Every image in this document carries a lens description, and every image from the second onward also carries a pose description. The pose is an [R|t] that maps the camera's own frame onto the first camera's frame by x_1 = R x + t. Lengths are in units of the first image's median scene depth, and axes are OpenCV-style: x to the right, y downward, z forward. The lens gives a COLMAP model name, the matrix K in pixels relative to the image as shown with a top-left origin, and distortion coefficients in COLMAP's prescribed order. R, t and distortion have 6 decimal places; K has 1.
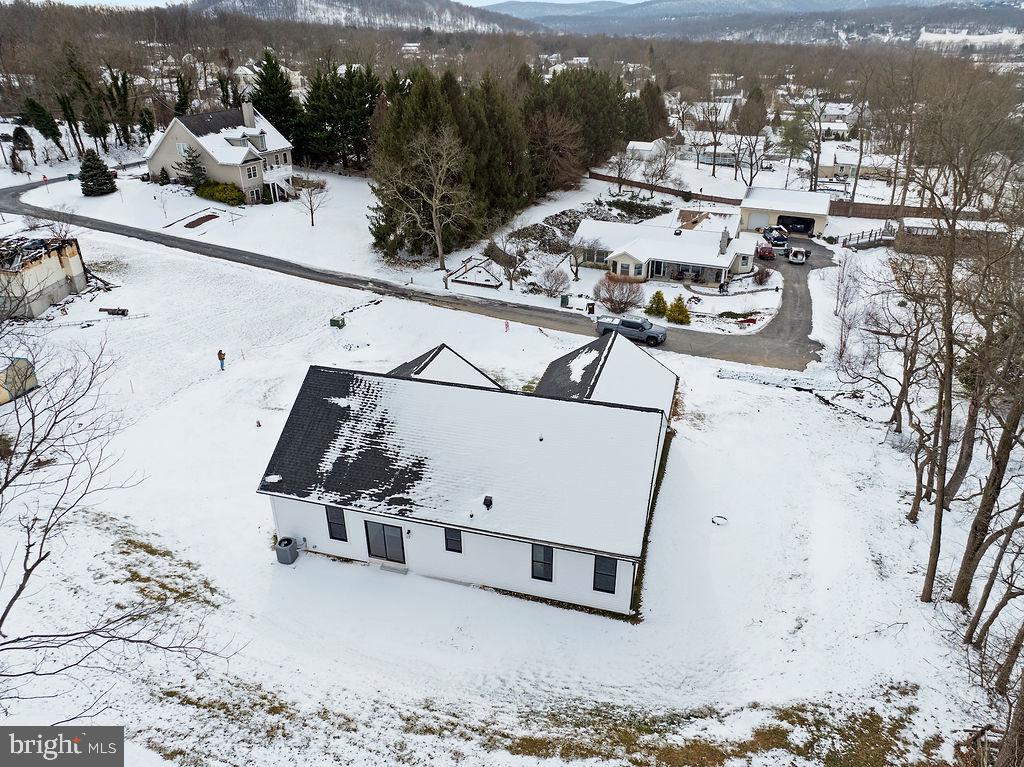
lens RADIAL K [[721.6, 0, 512.0], [0, 721.6, 383.5], [0, 0, 1]] dist [-0.035899, -0.001469]
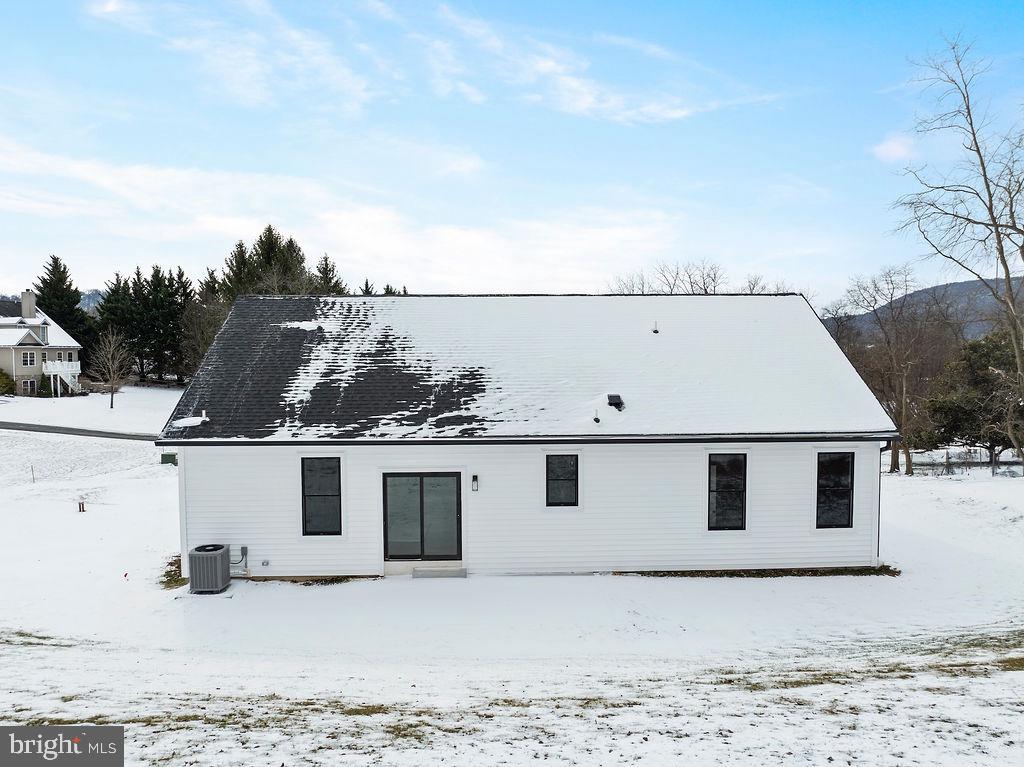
lens RADIAL K [[721.6, 0, 512.0], [0, 721.6, 383.5], [0, 0, 1]] dist [-0.035899, -0.001469]
pose [[0.950223, -0.010557, 0.311392, -0.281168], [0.137779, 0.910636, -0.389564, 0.351021], [-0.279452, 0.413075, 0.866761, 0.491914]]
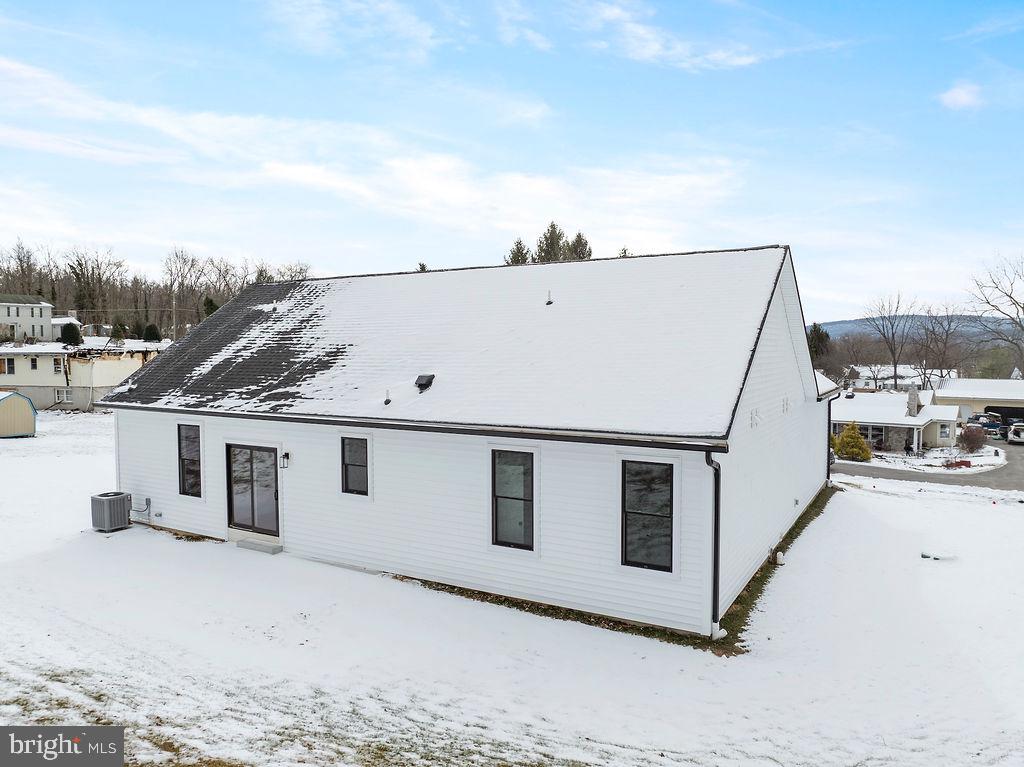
lens RADIAL K [[721.6, 0, 512.0], [0, 721.6, 383.5], [0, 0, 1]] dist [-0.035899, -0.001469]
pose [[0.971668, 0.017463, -0.235702, 0.139497], [-0.111588, 0.913014, -0.392369, 0.342185], [0.208348, 0.407554, 0.889096, 0.539335]]
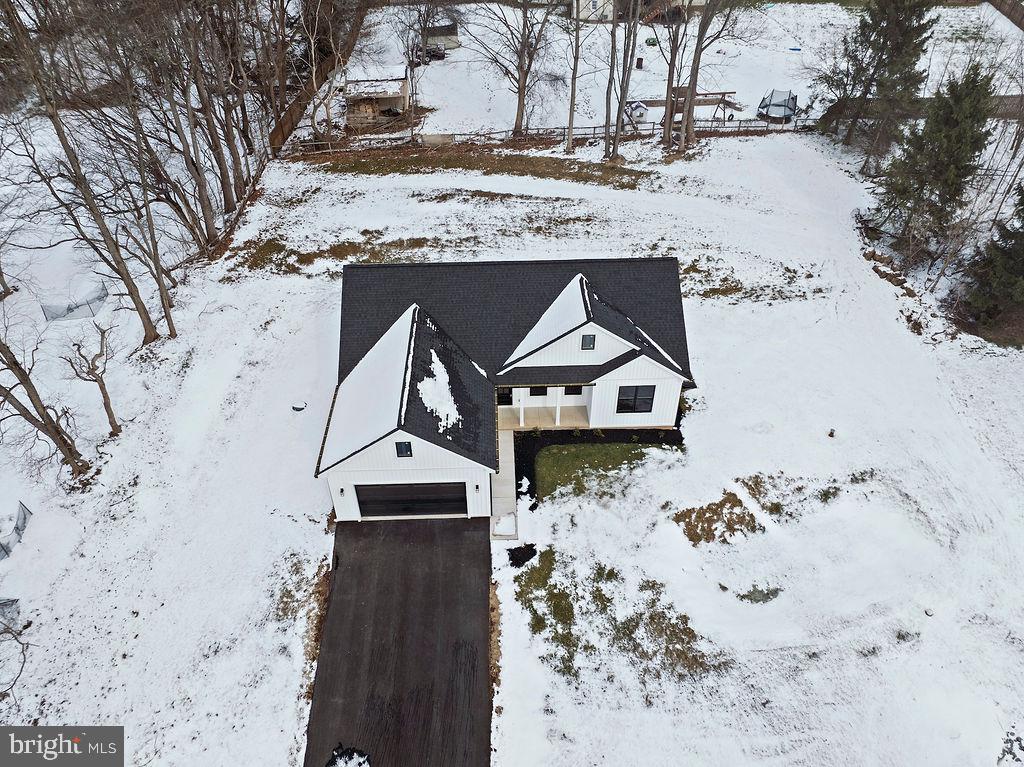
lens RADIAL K [[721.6, 0, 512.0], [0, 721.6, 383.5], [0, 0, 1]] dist [-0.035899, -0.001469]
pose [[-0.949818, 0.209699, -0.232103, 0.259254], [-0.125793, 0.423299, 0.897215, -0.966109], [0.286394, 0.881388, -0.375679, 1.674828]]
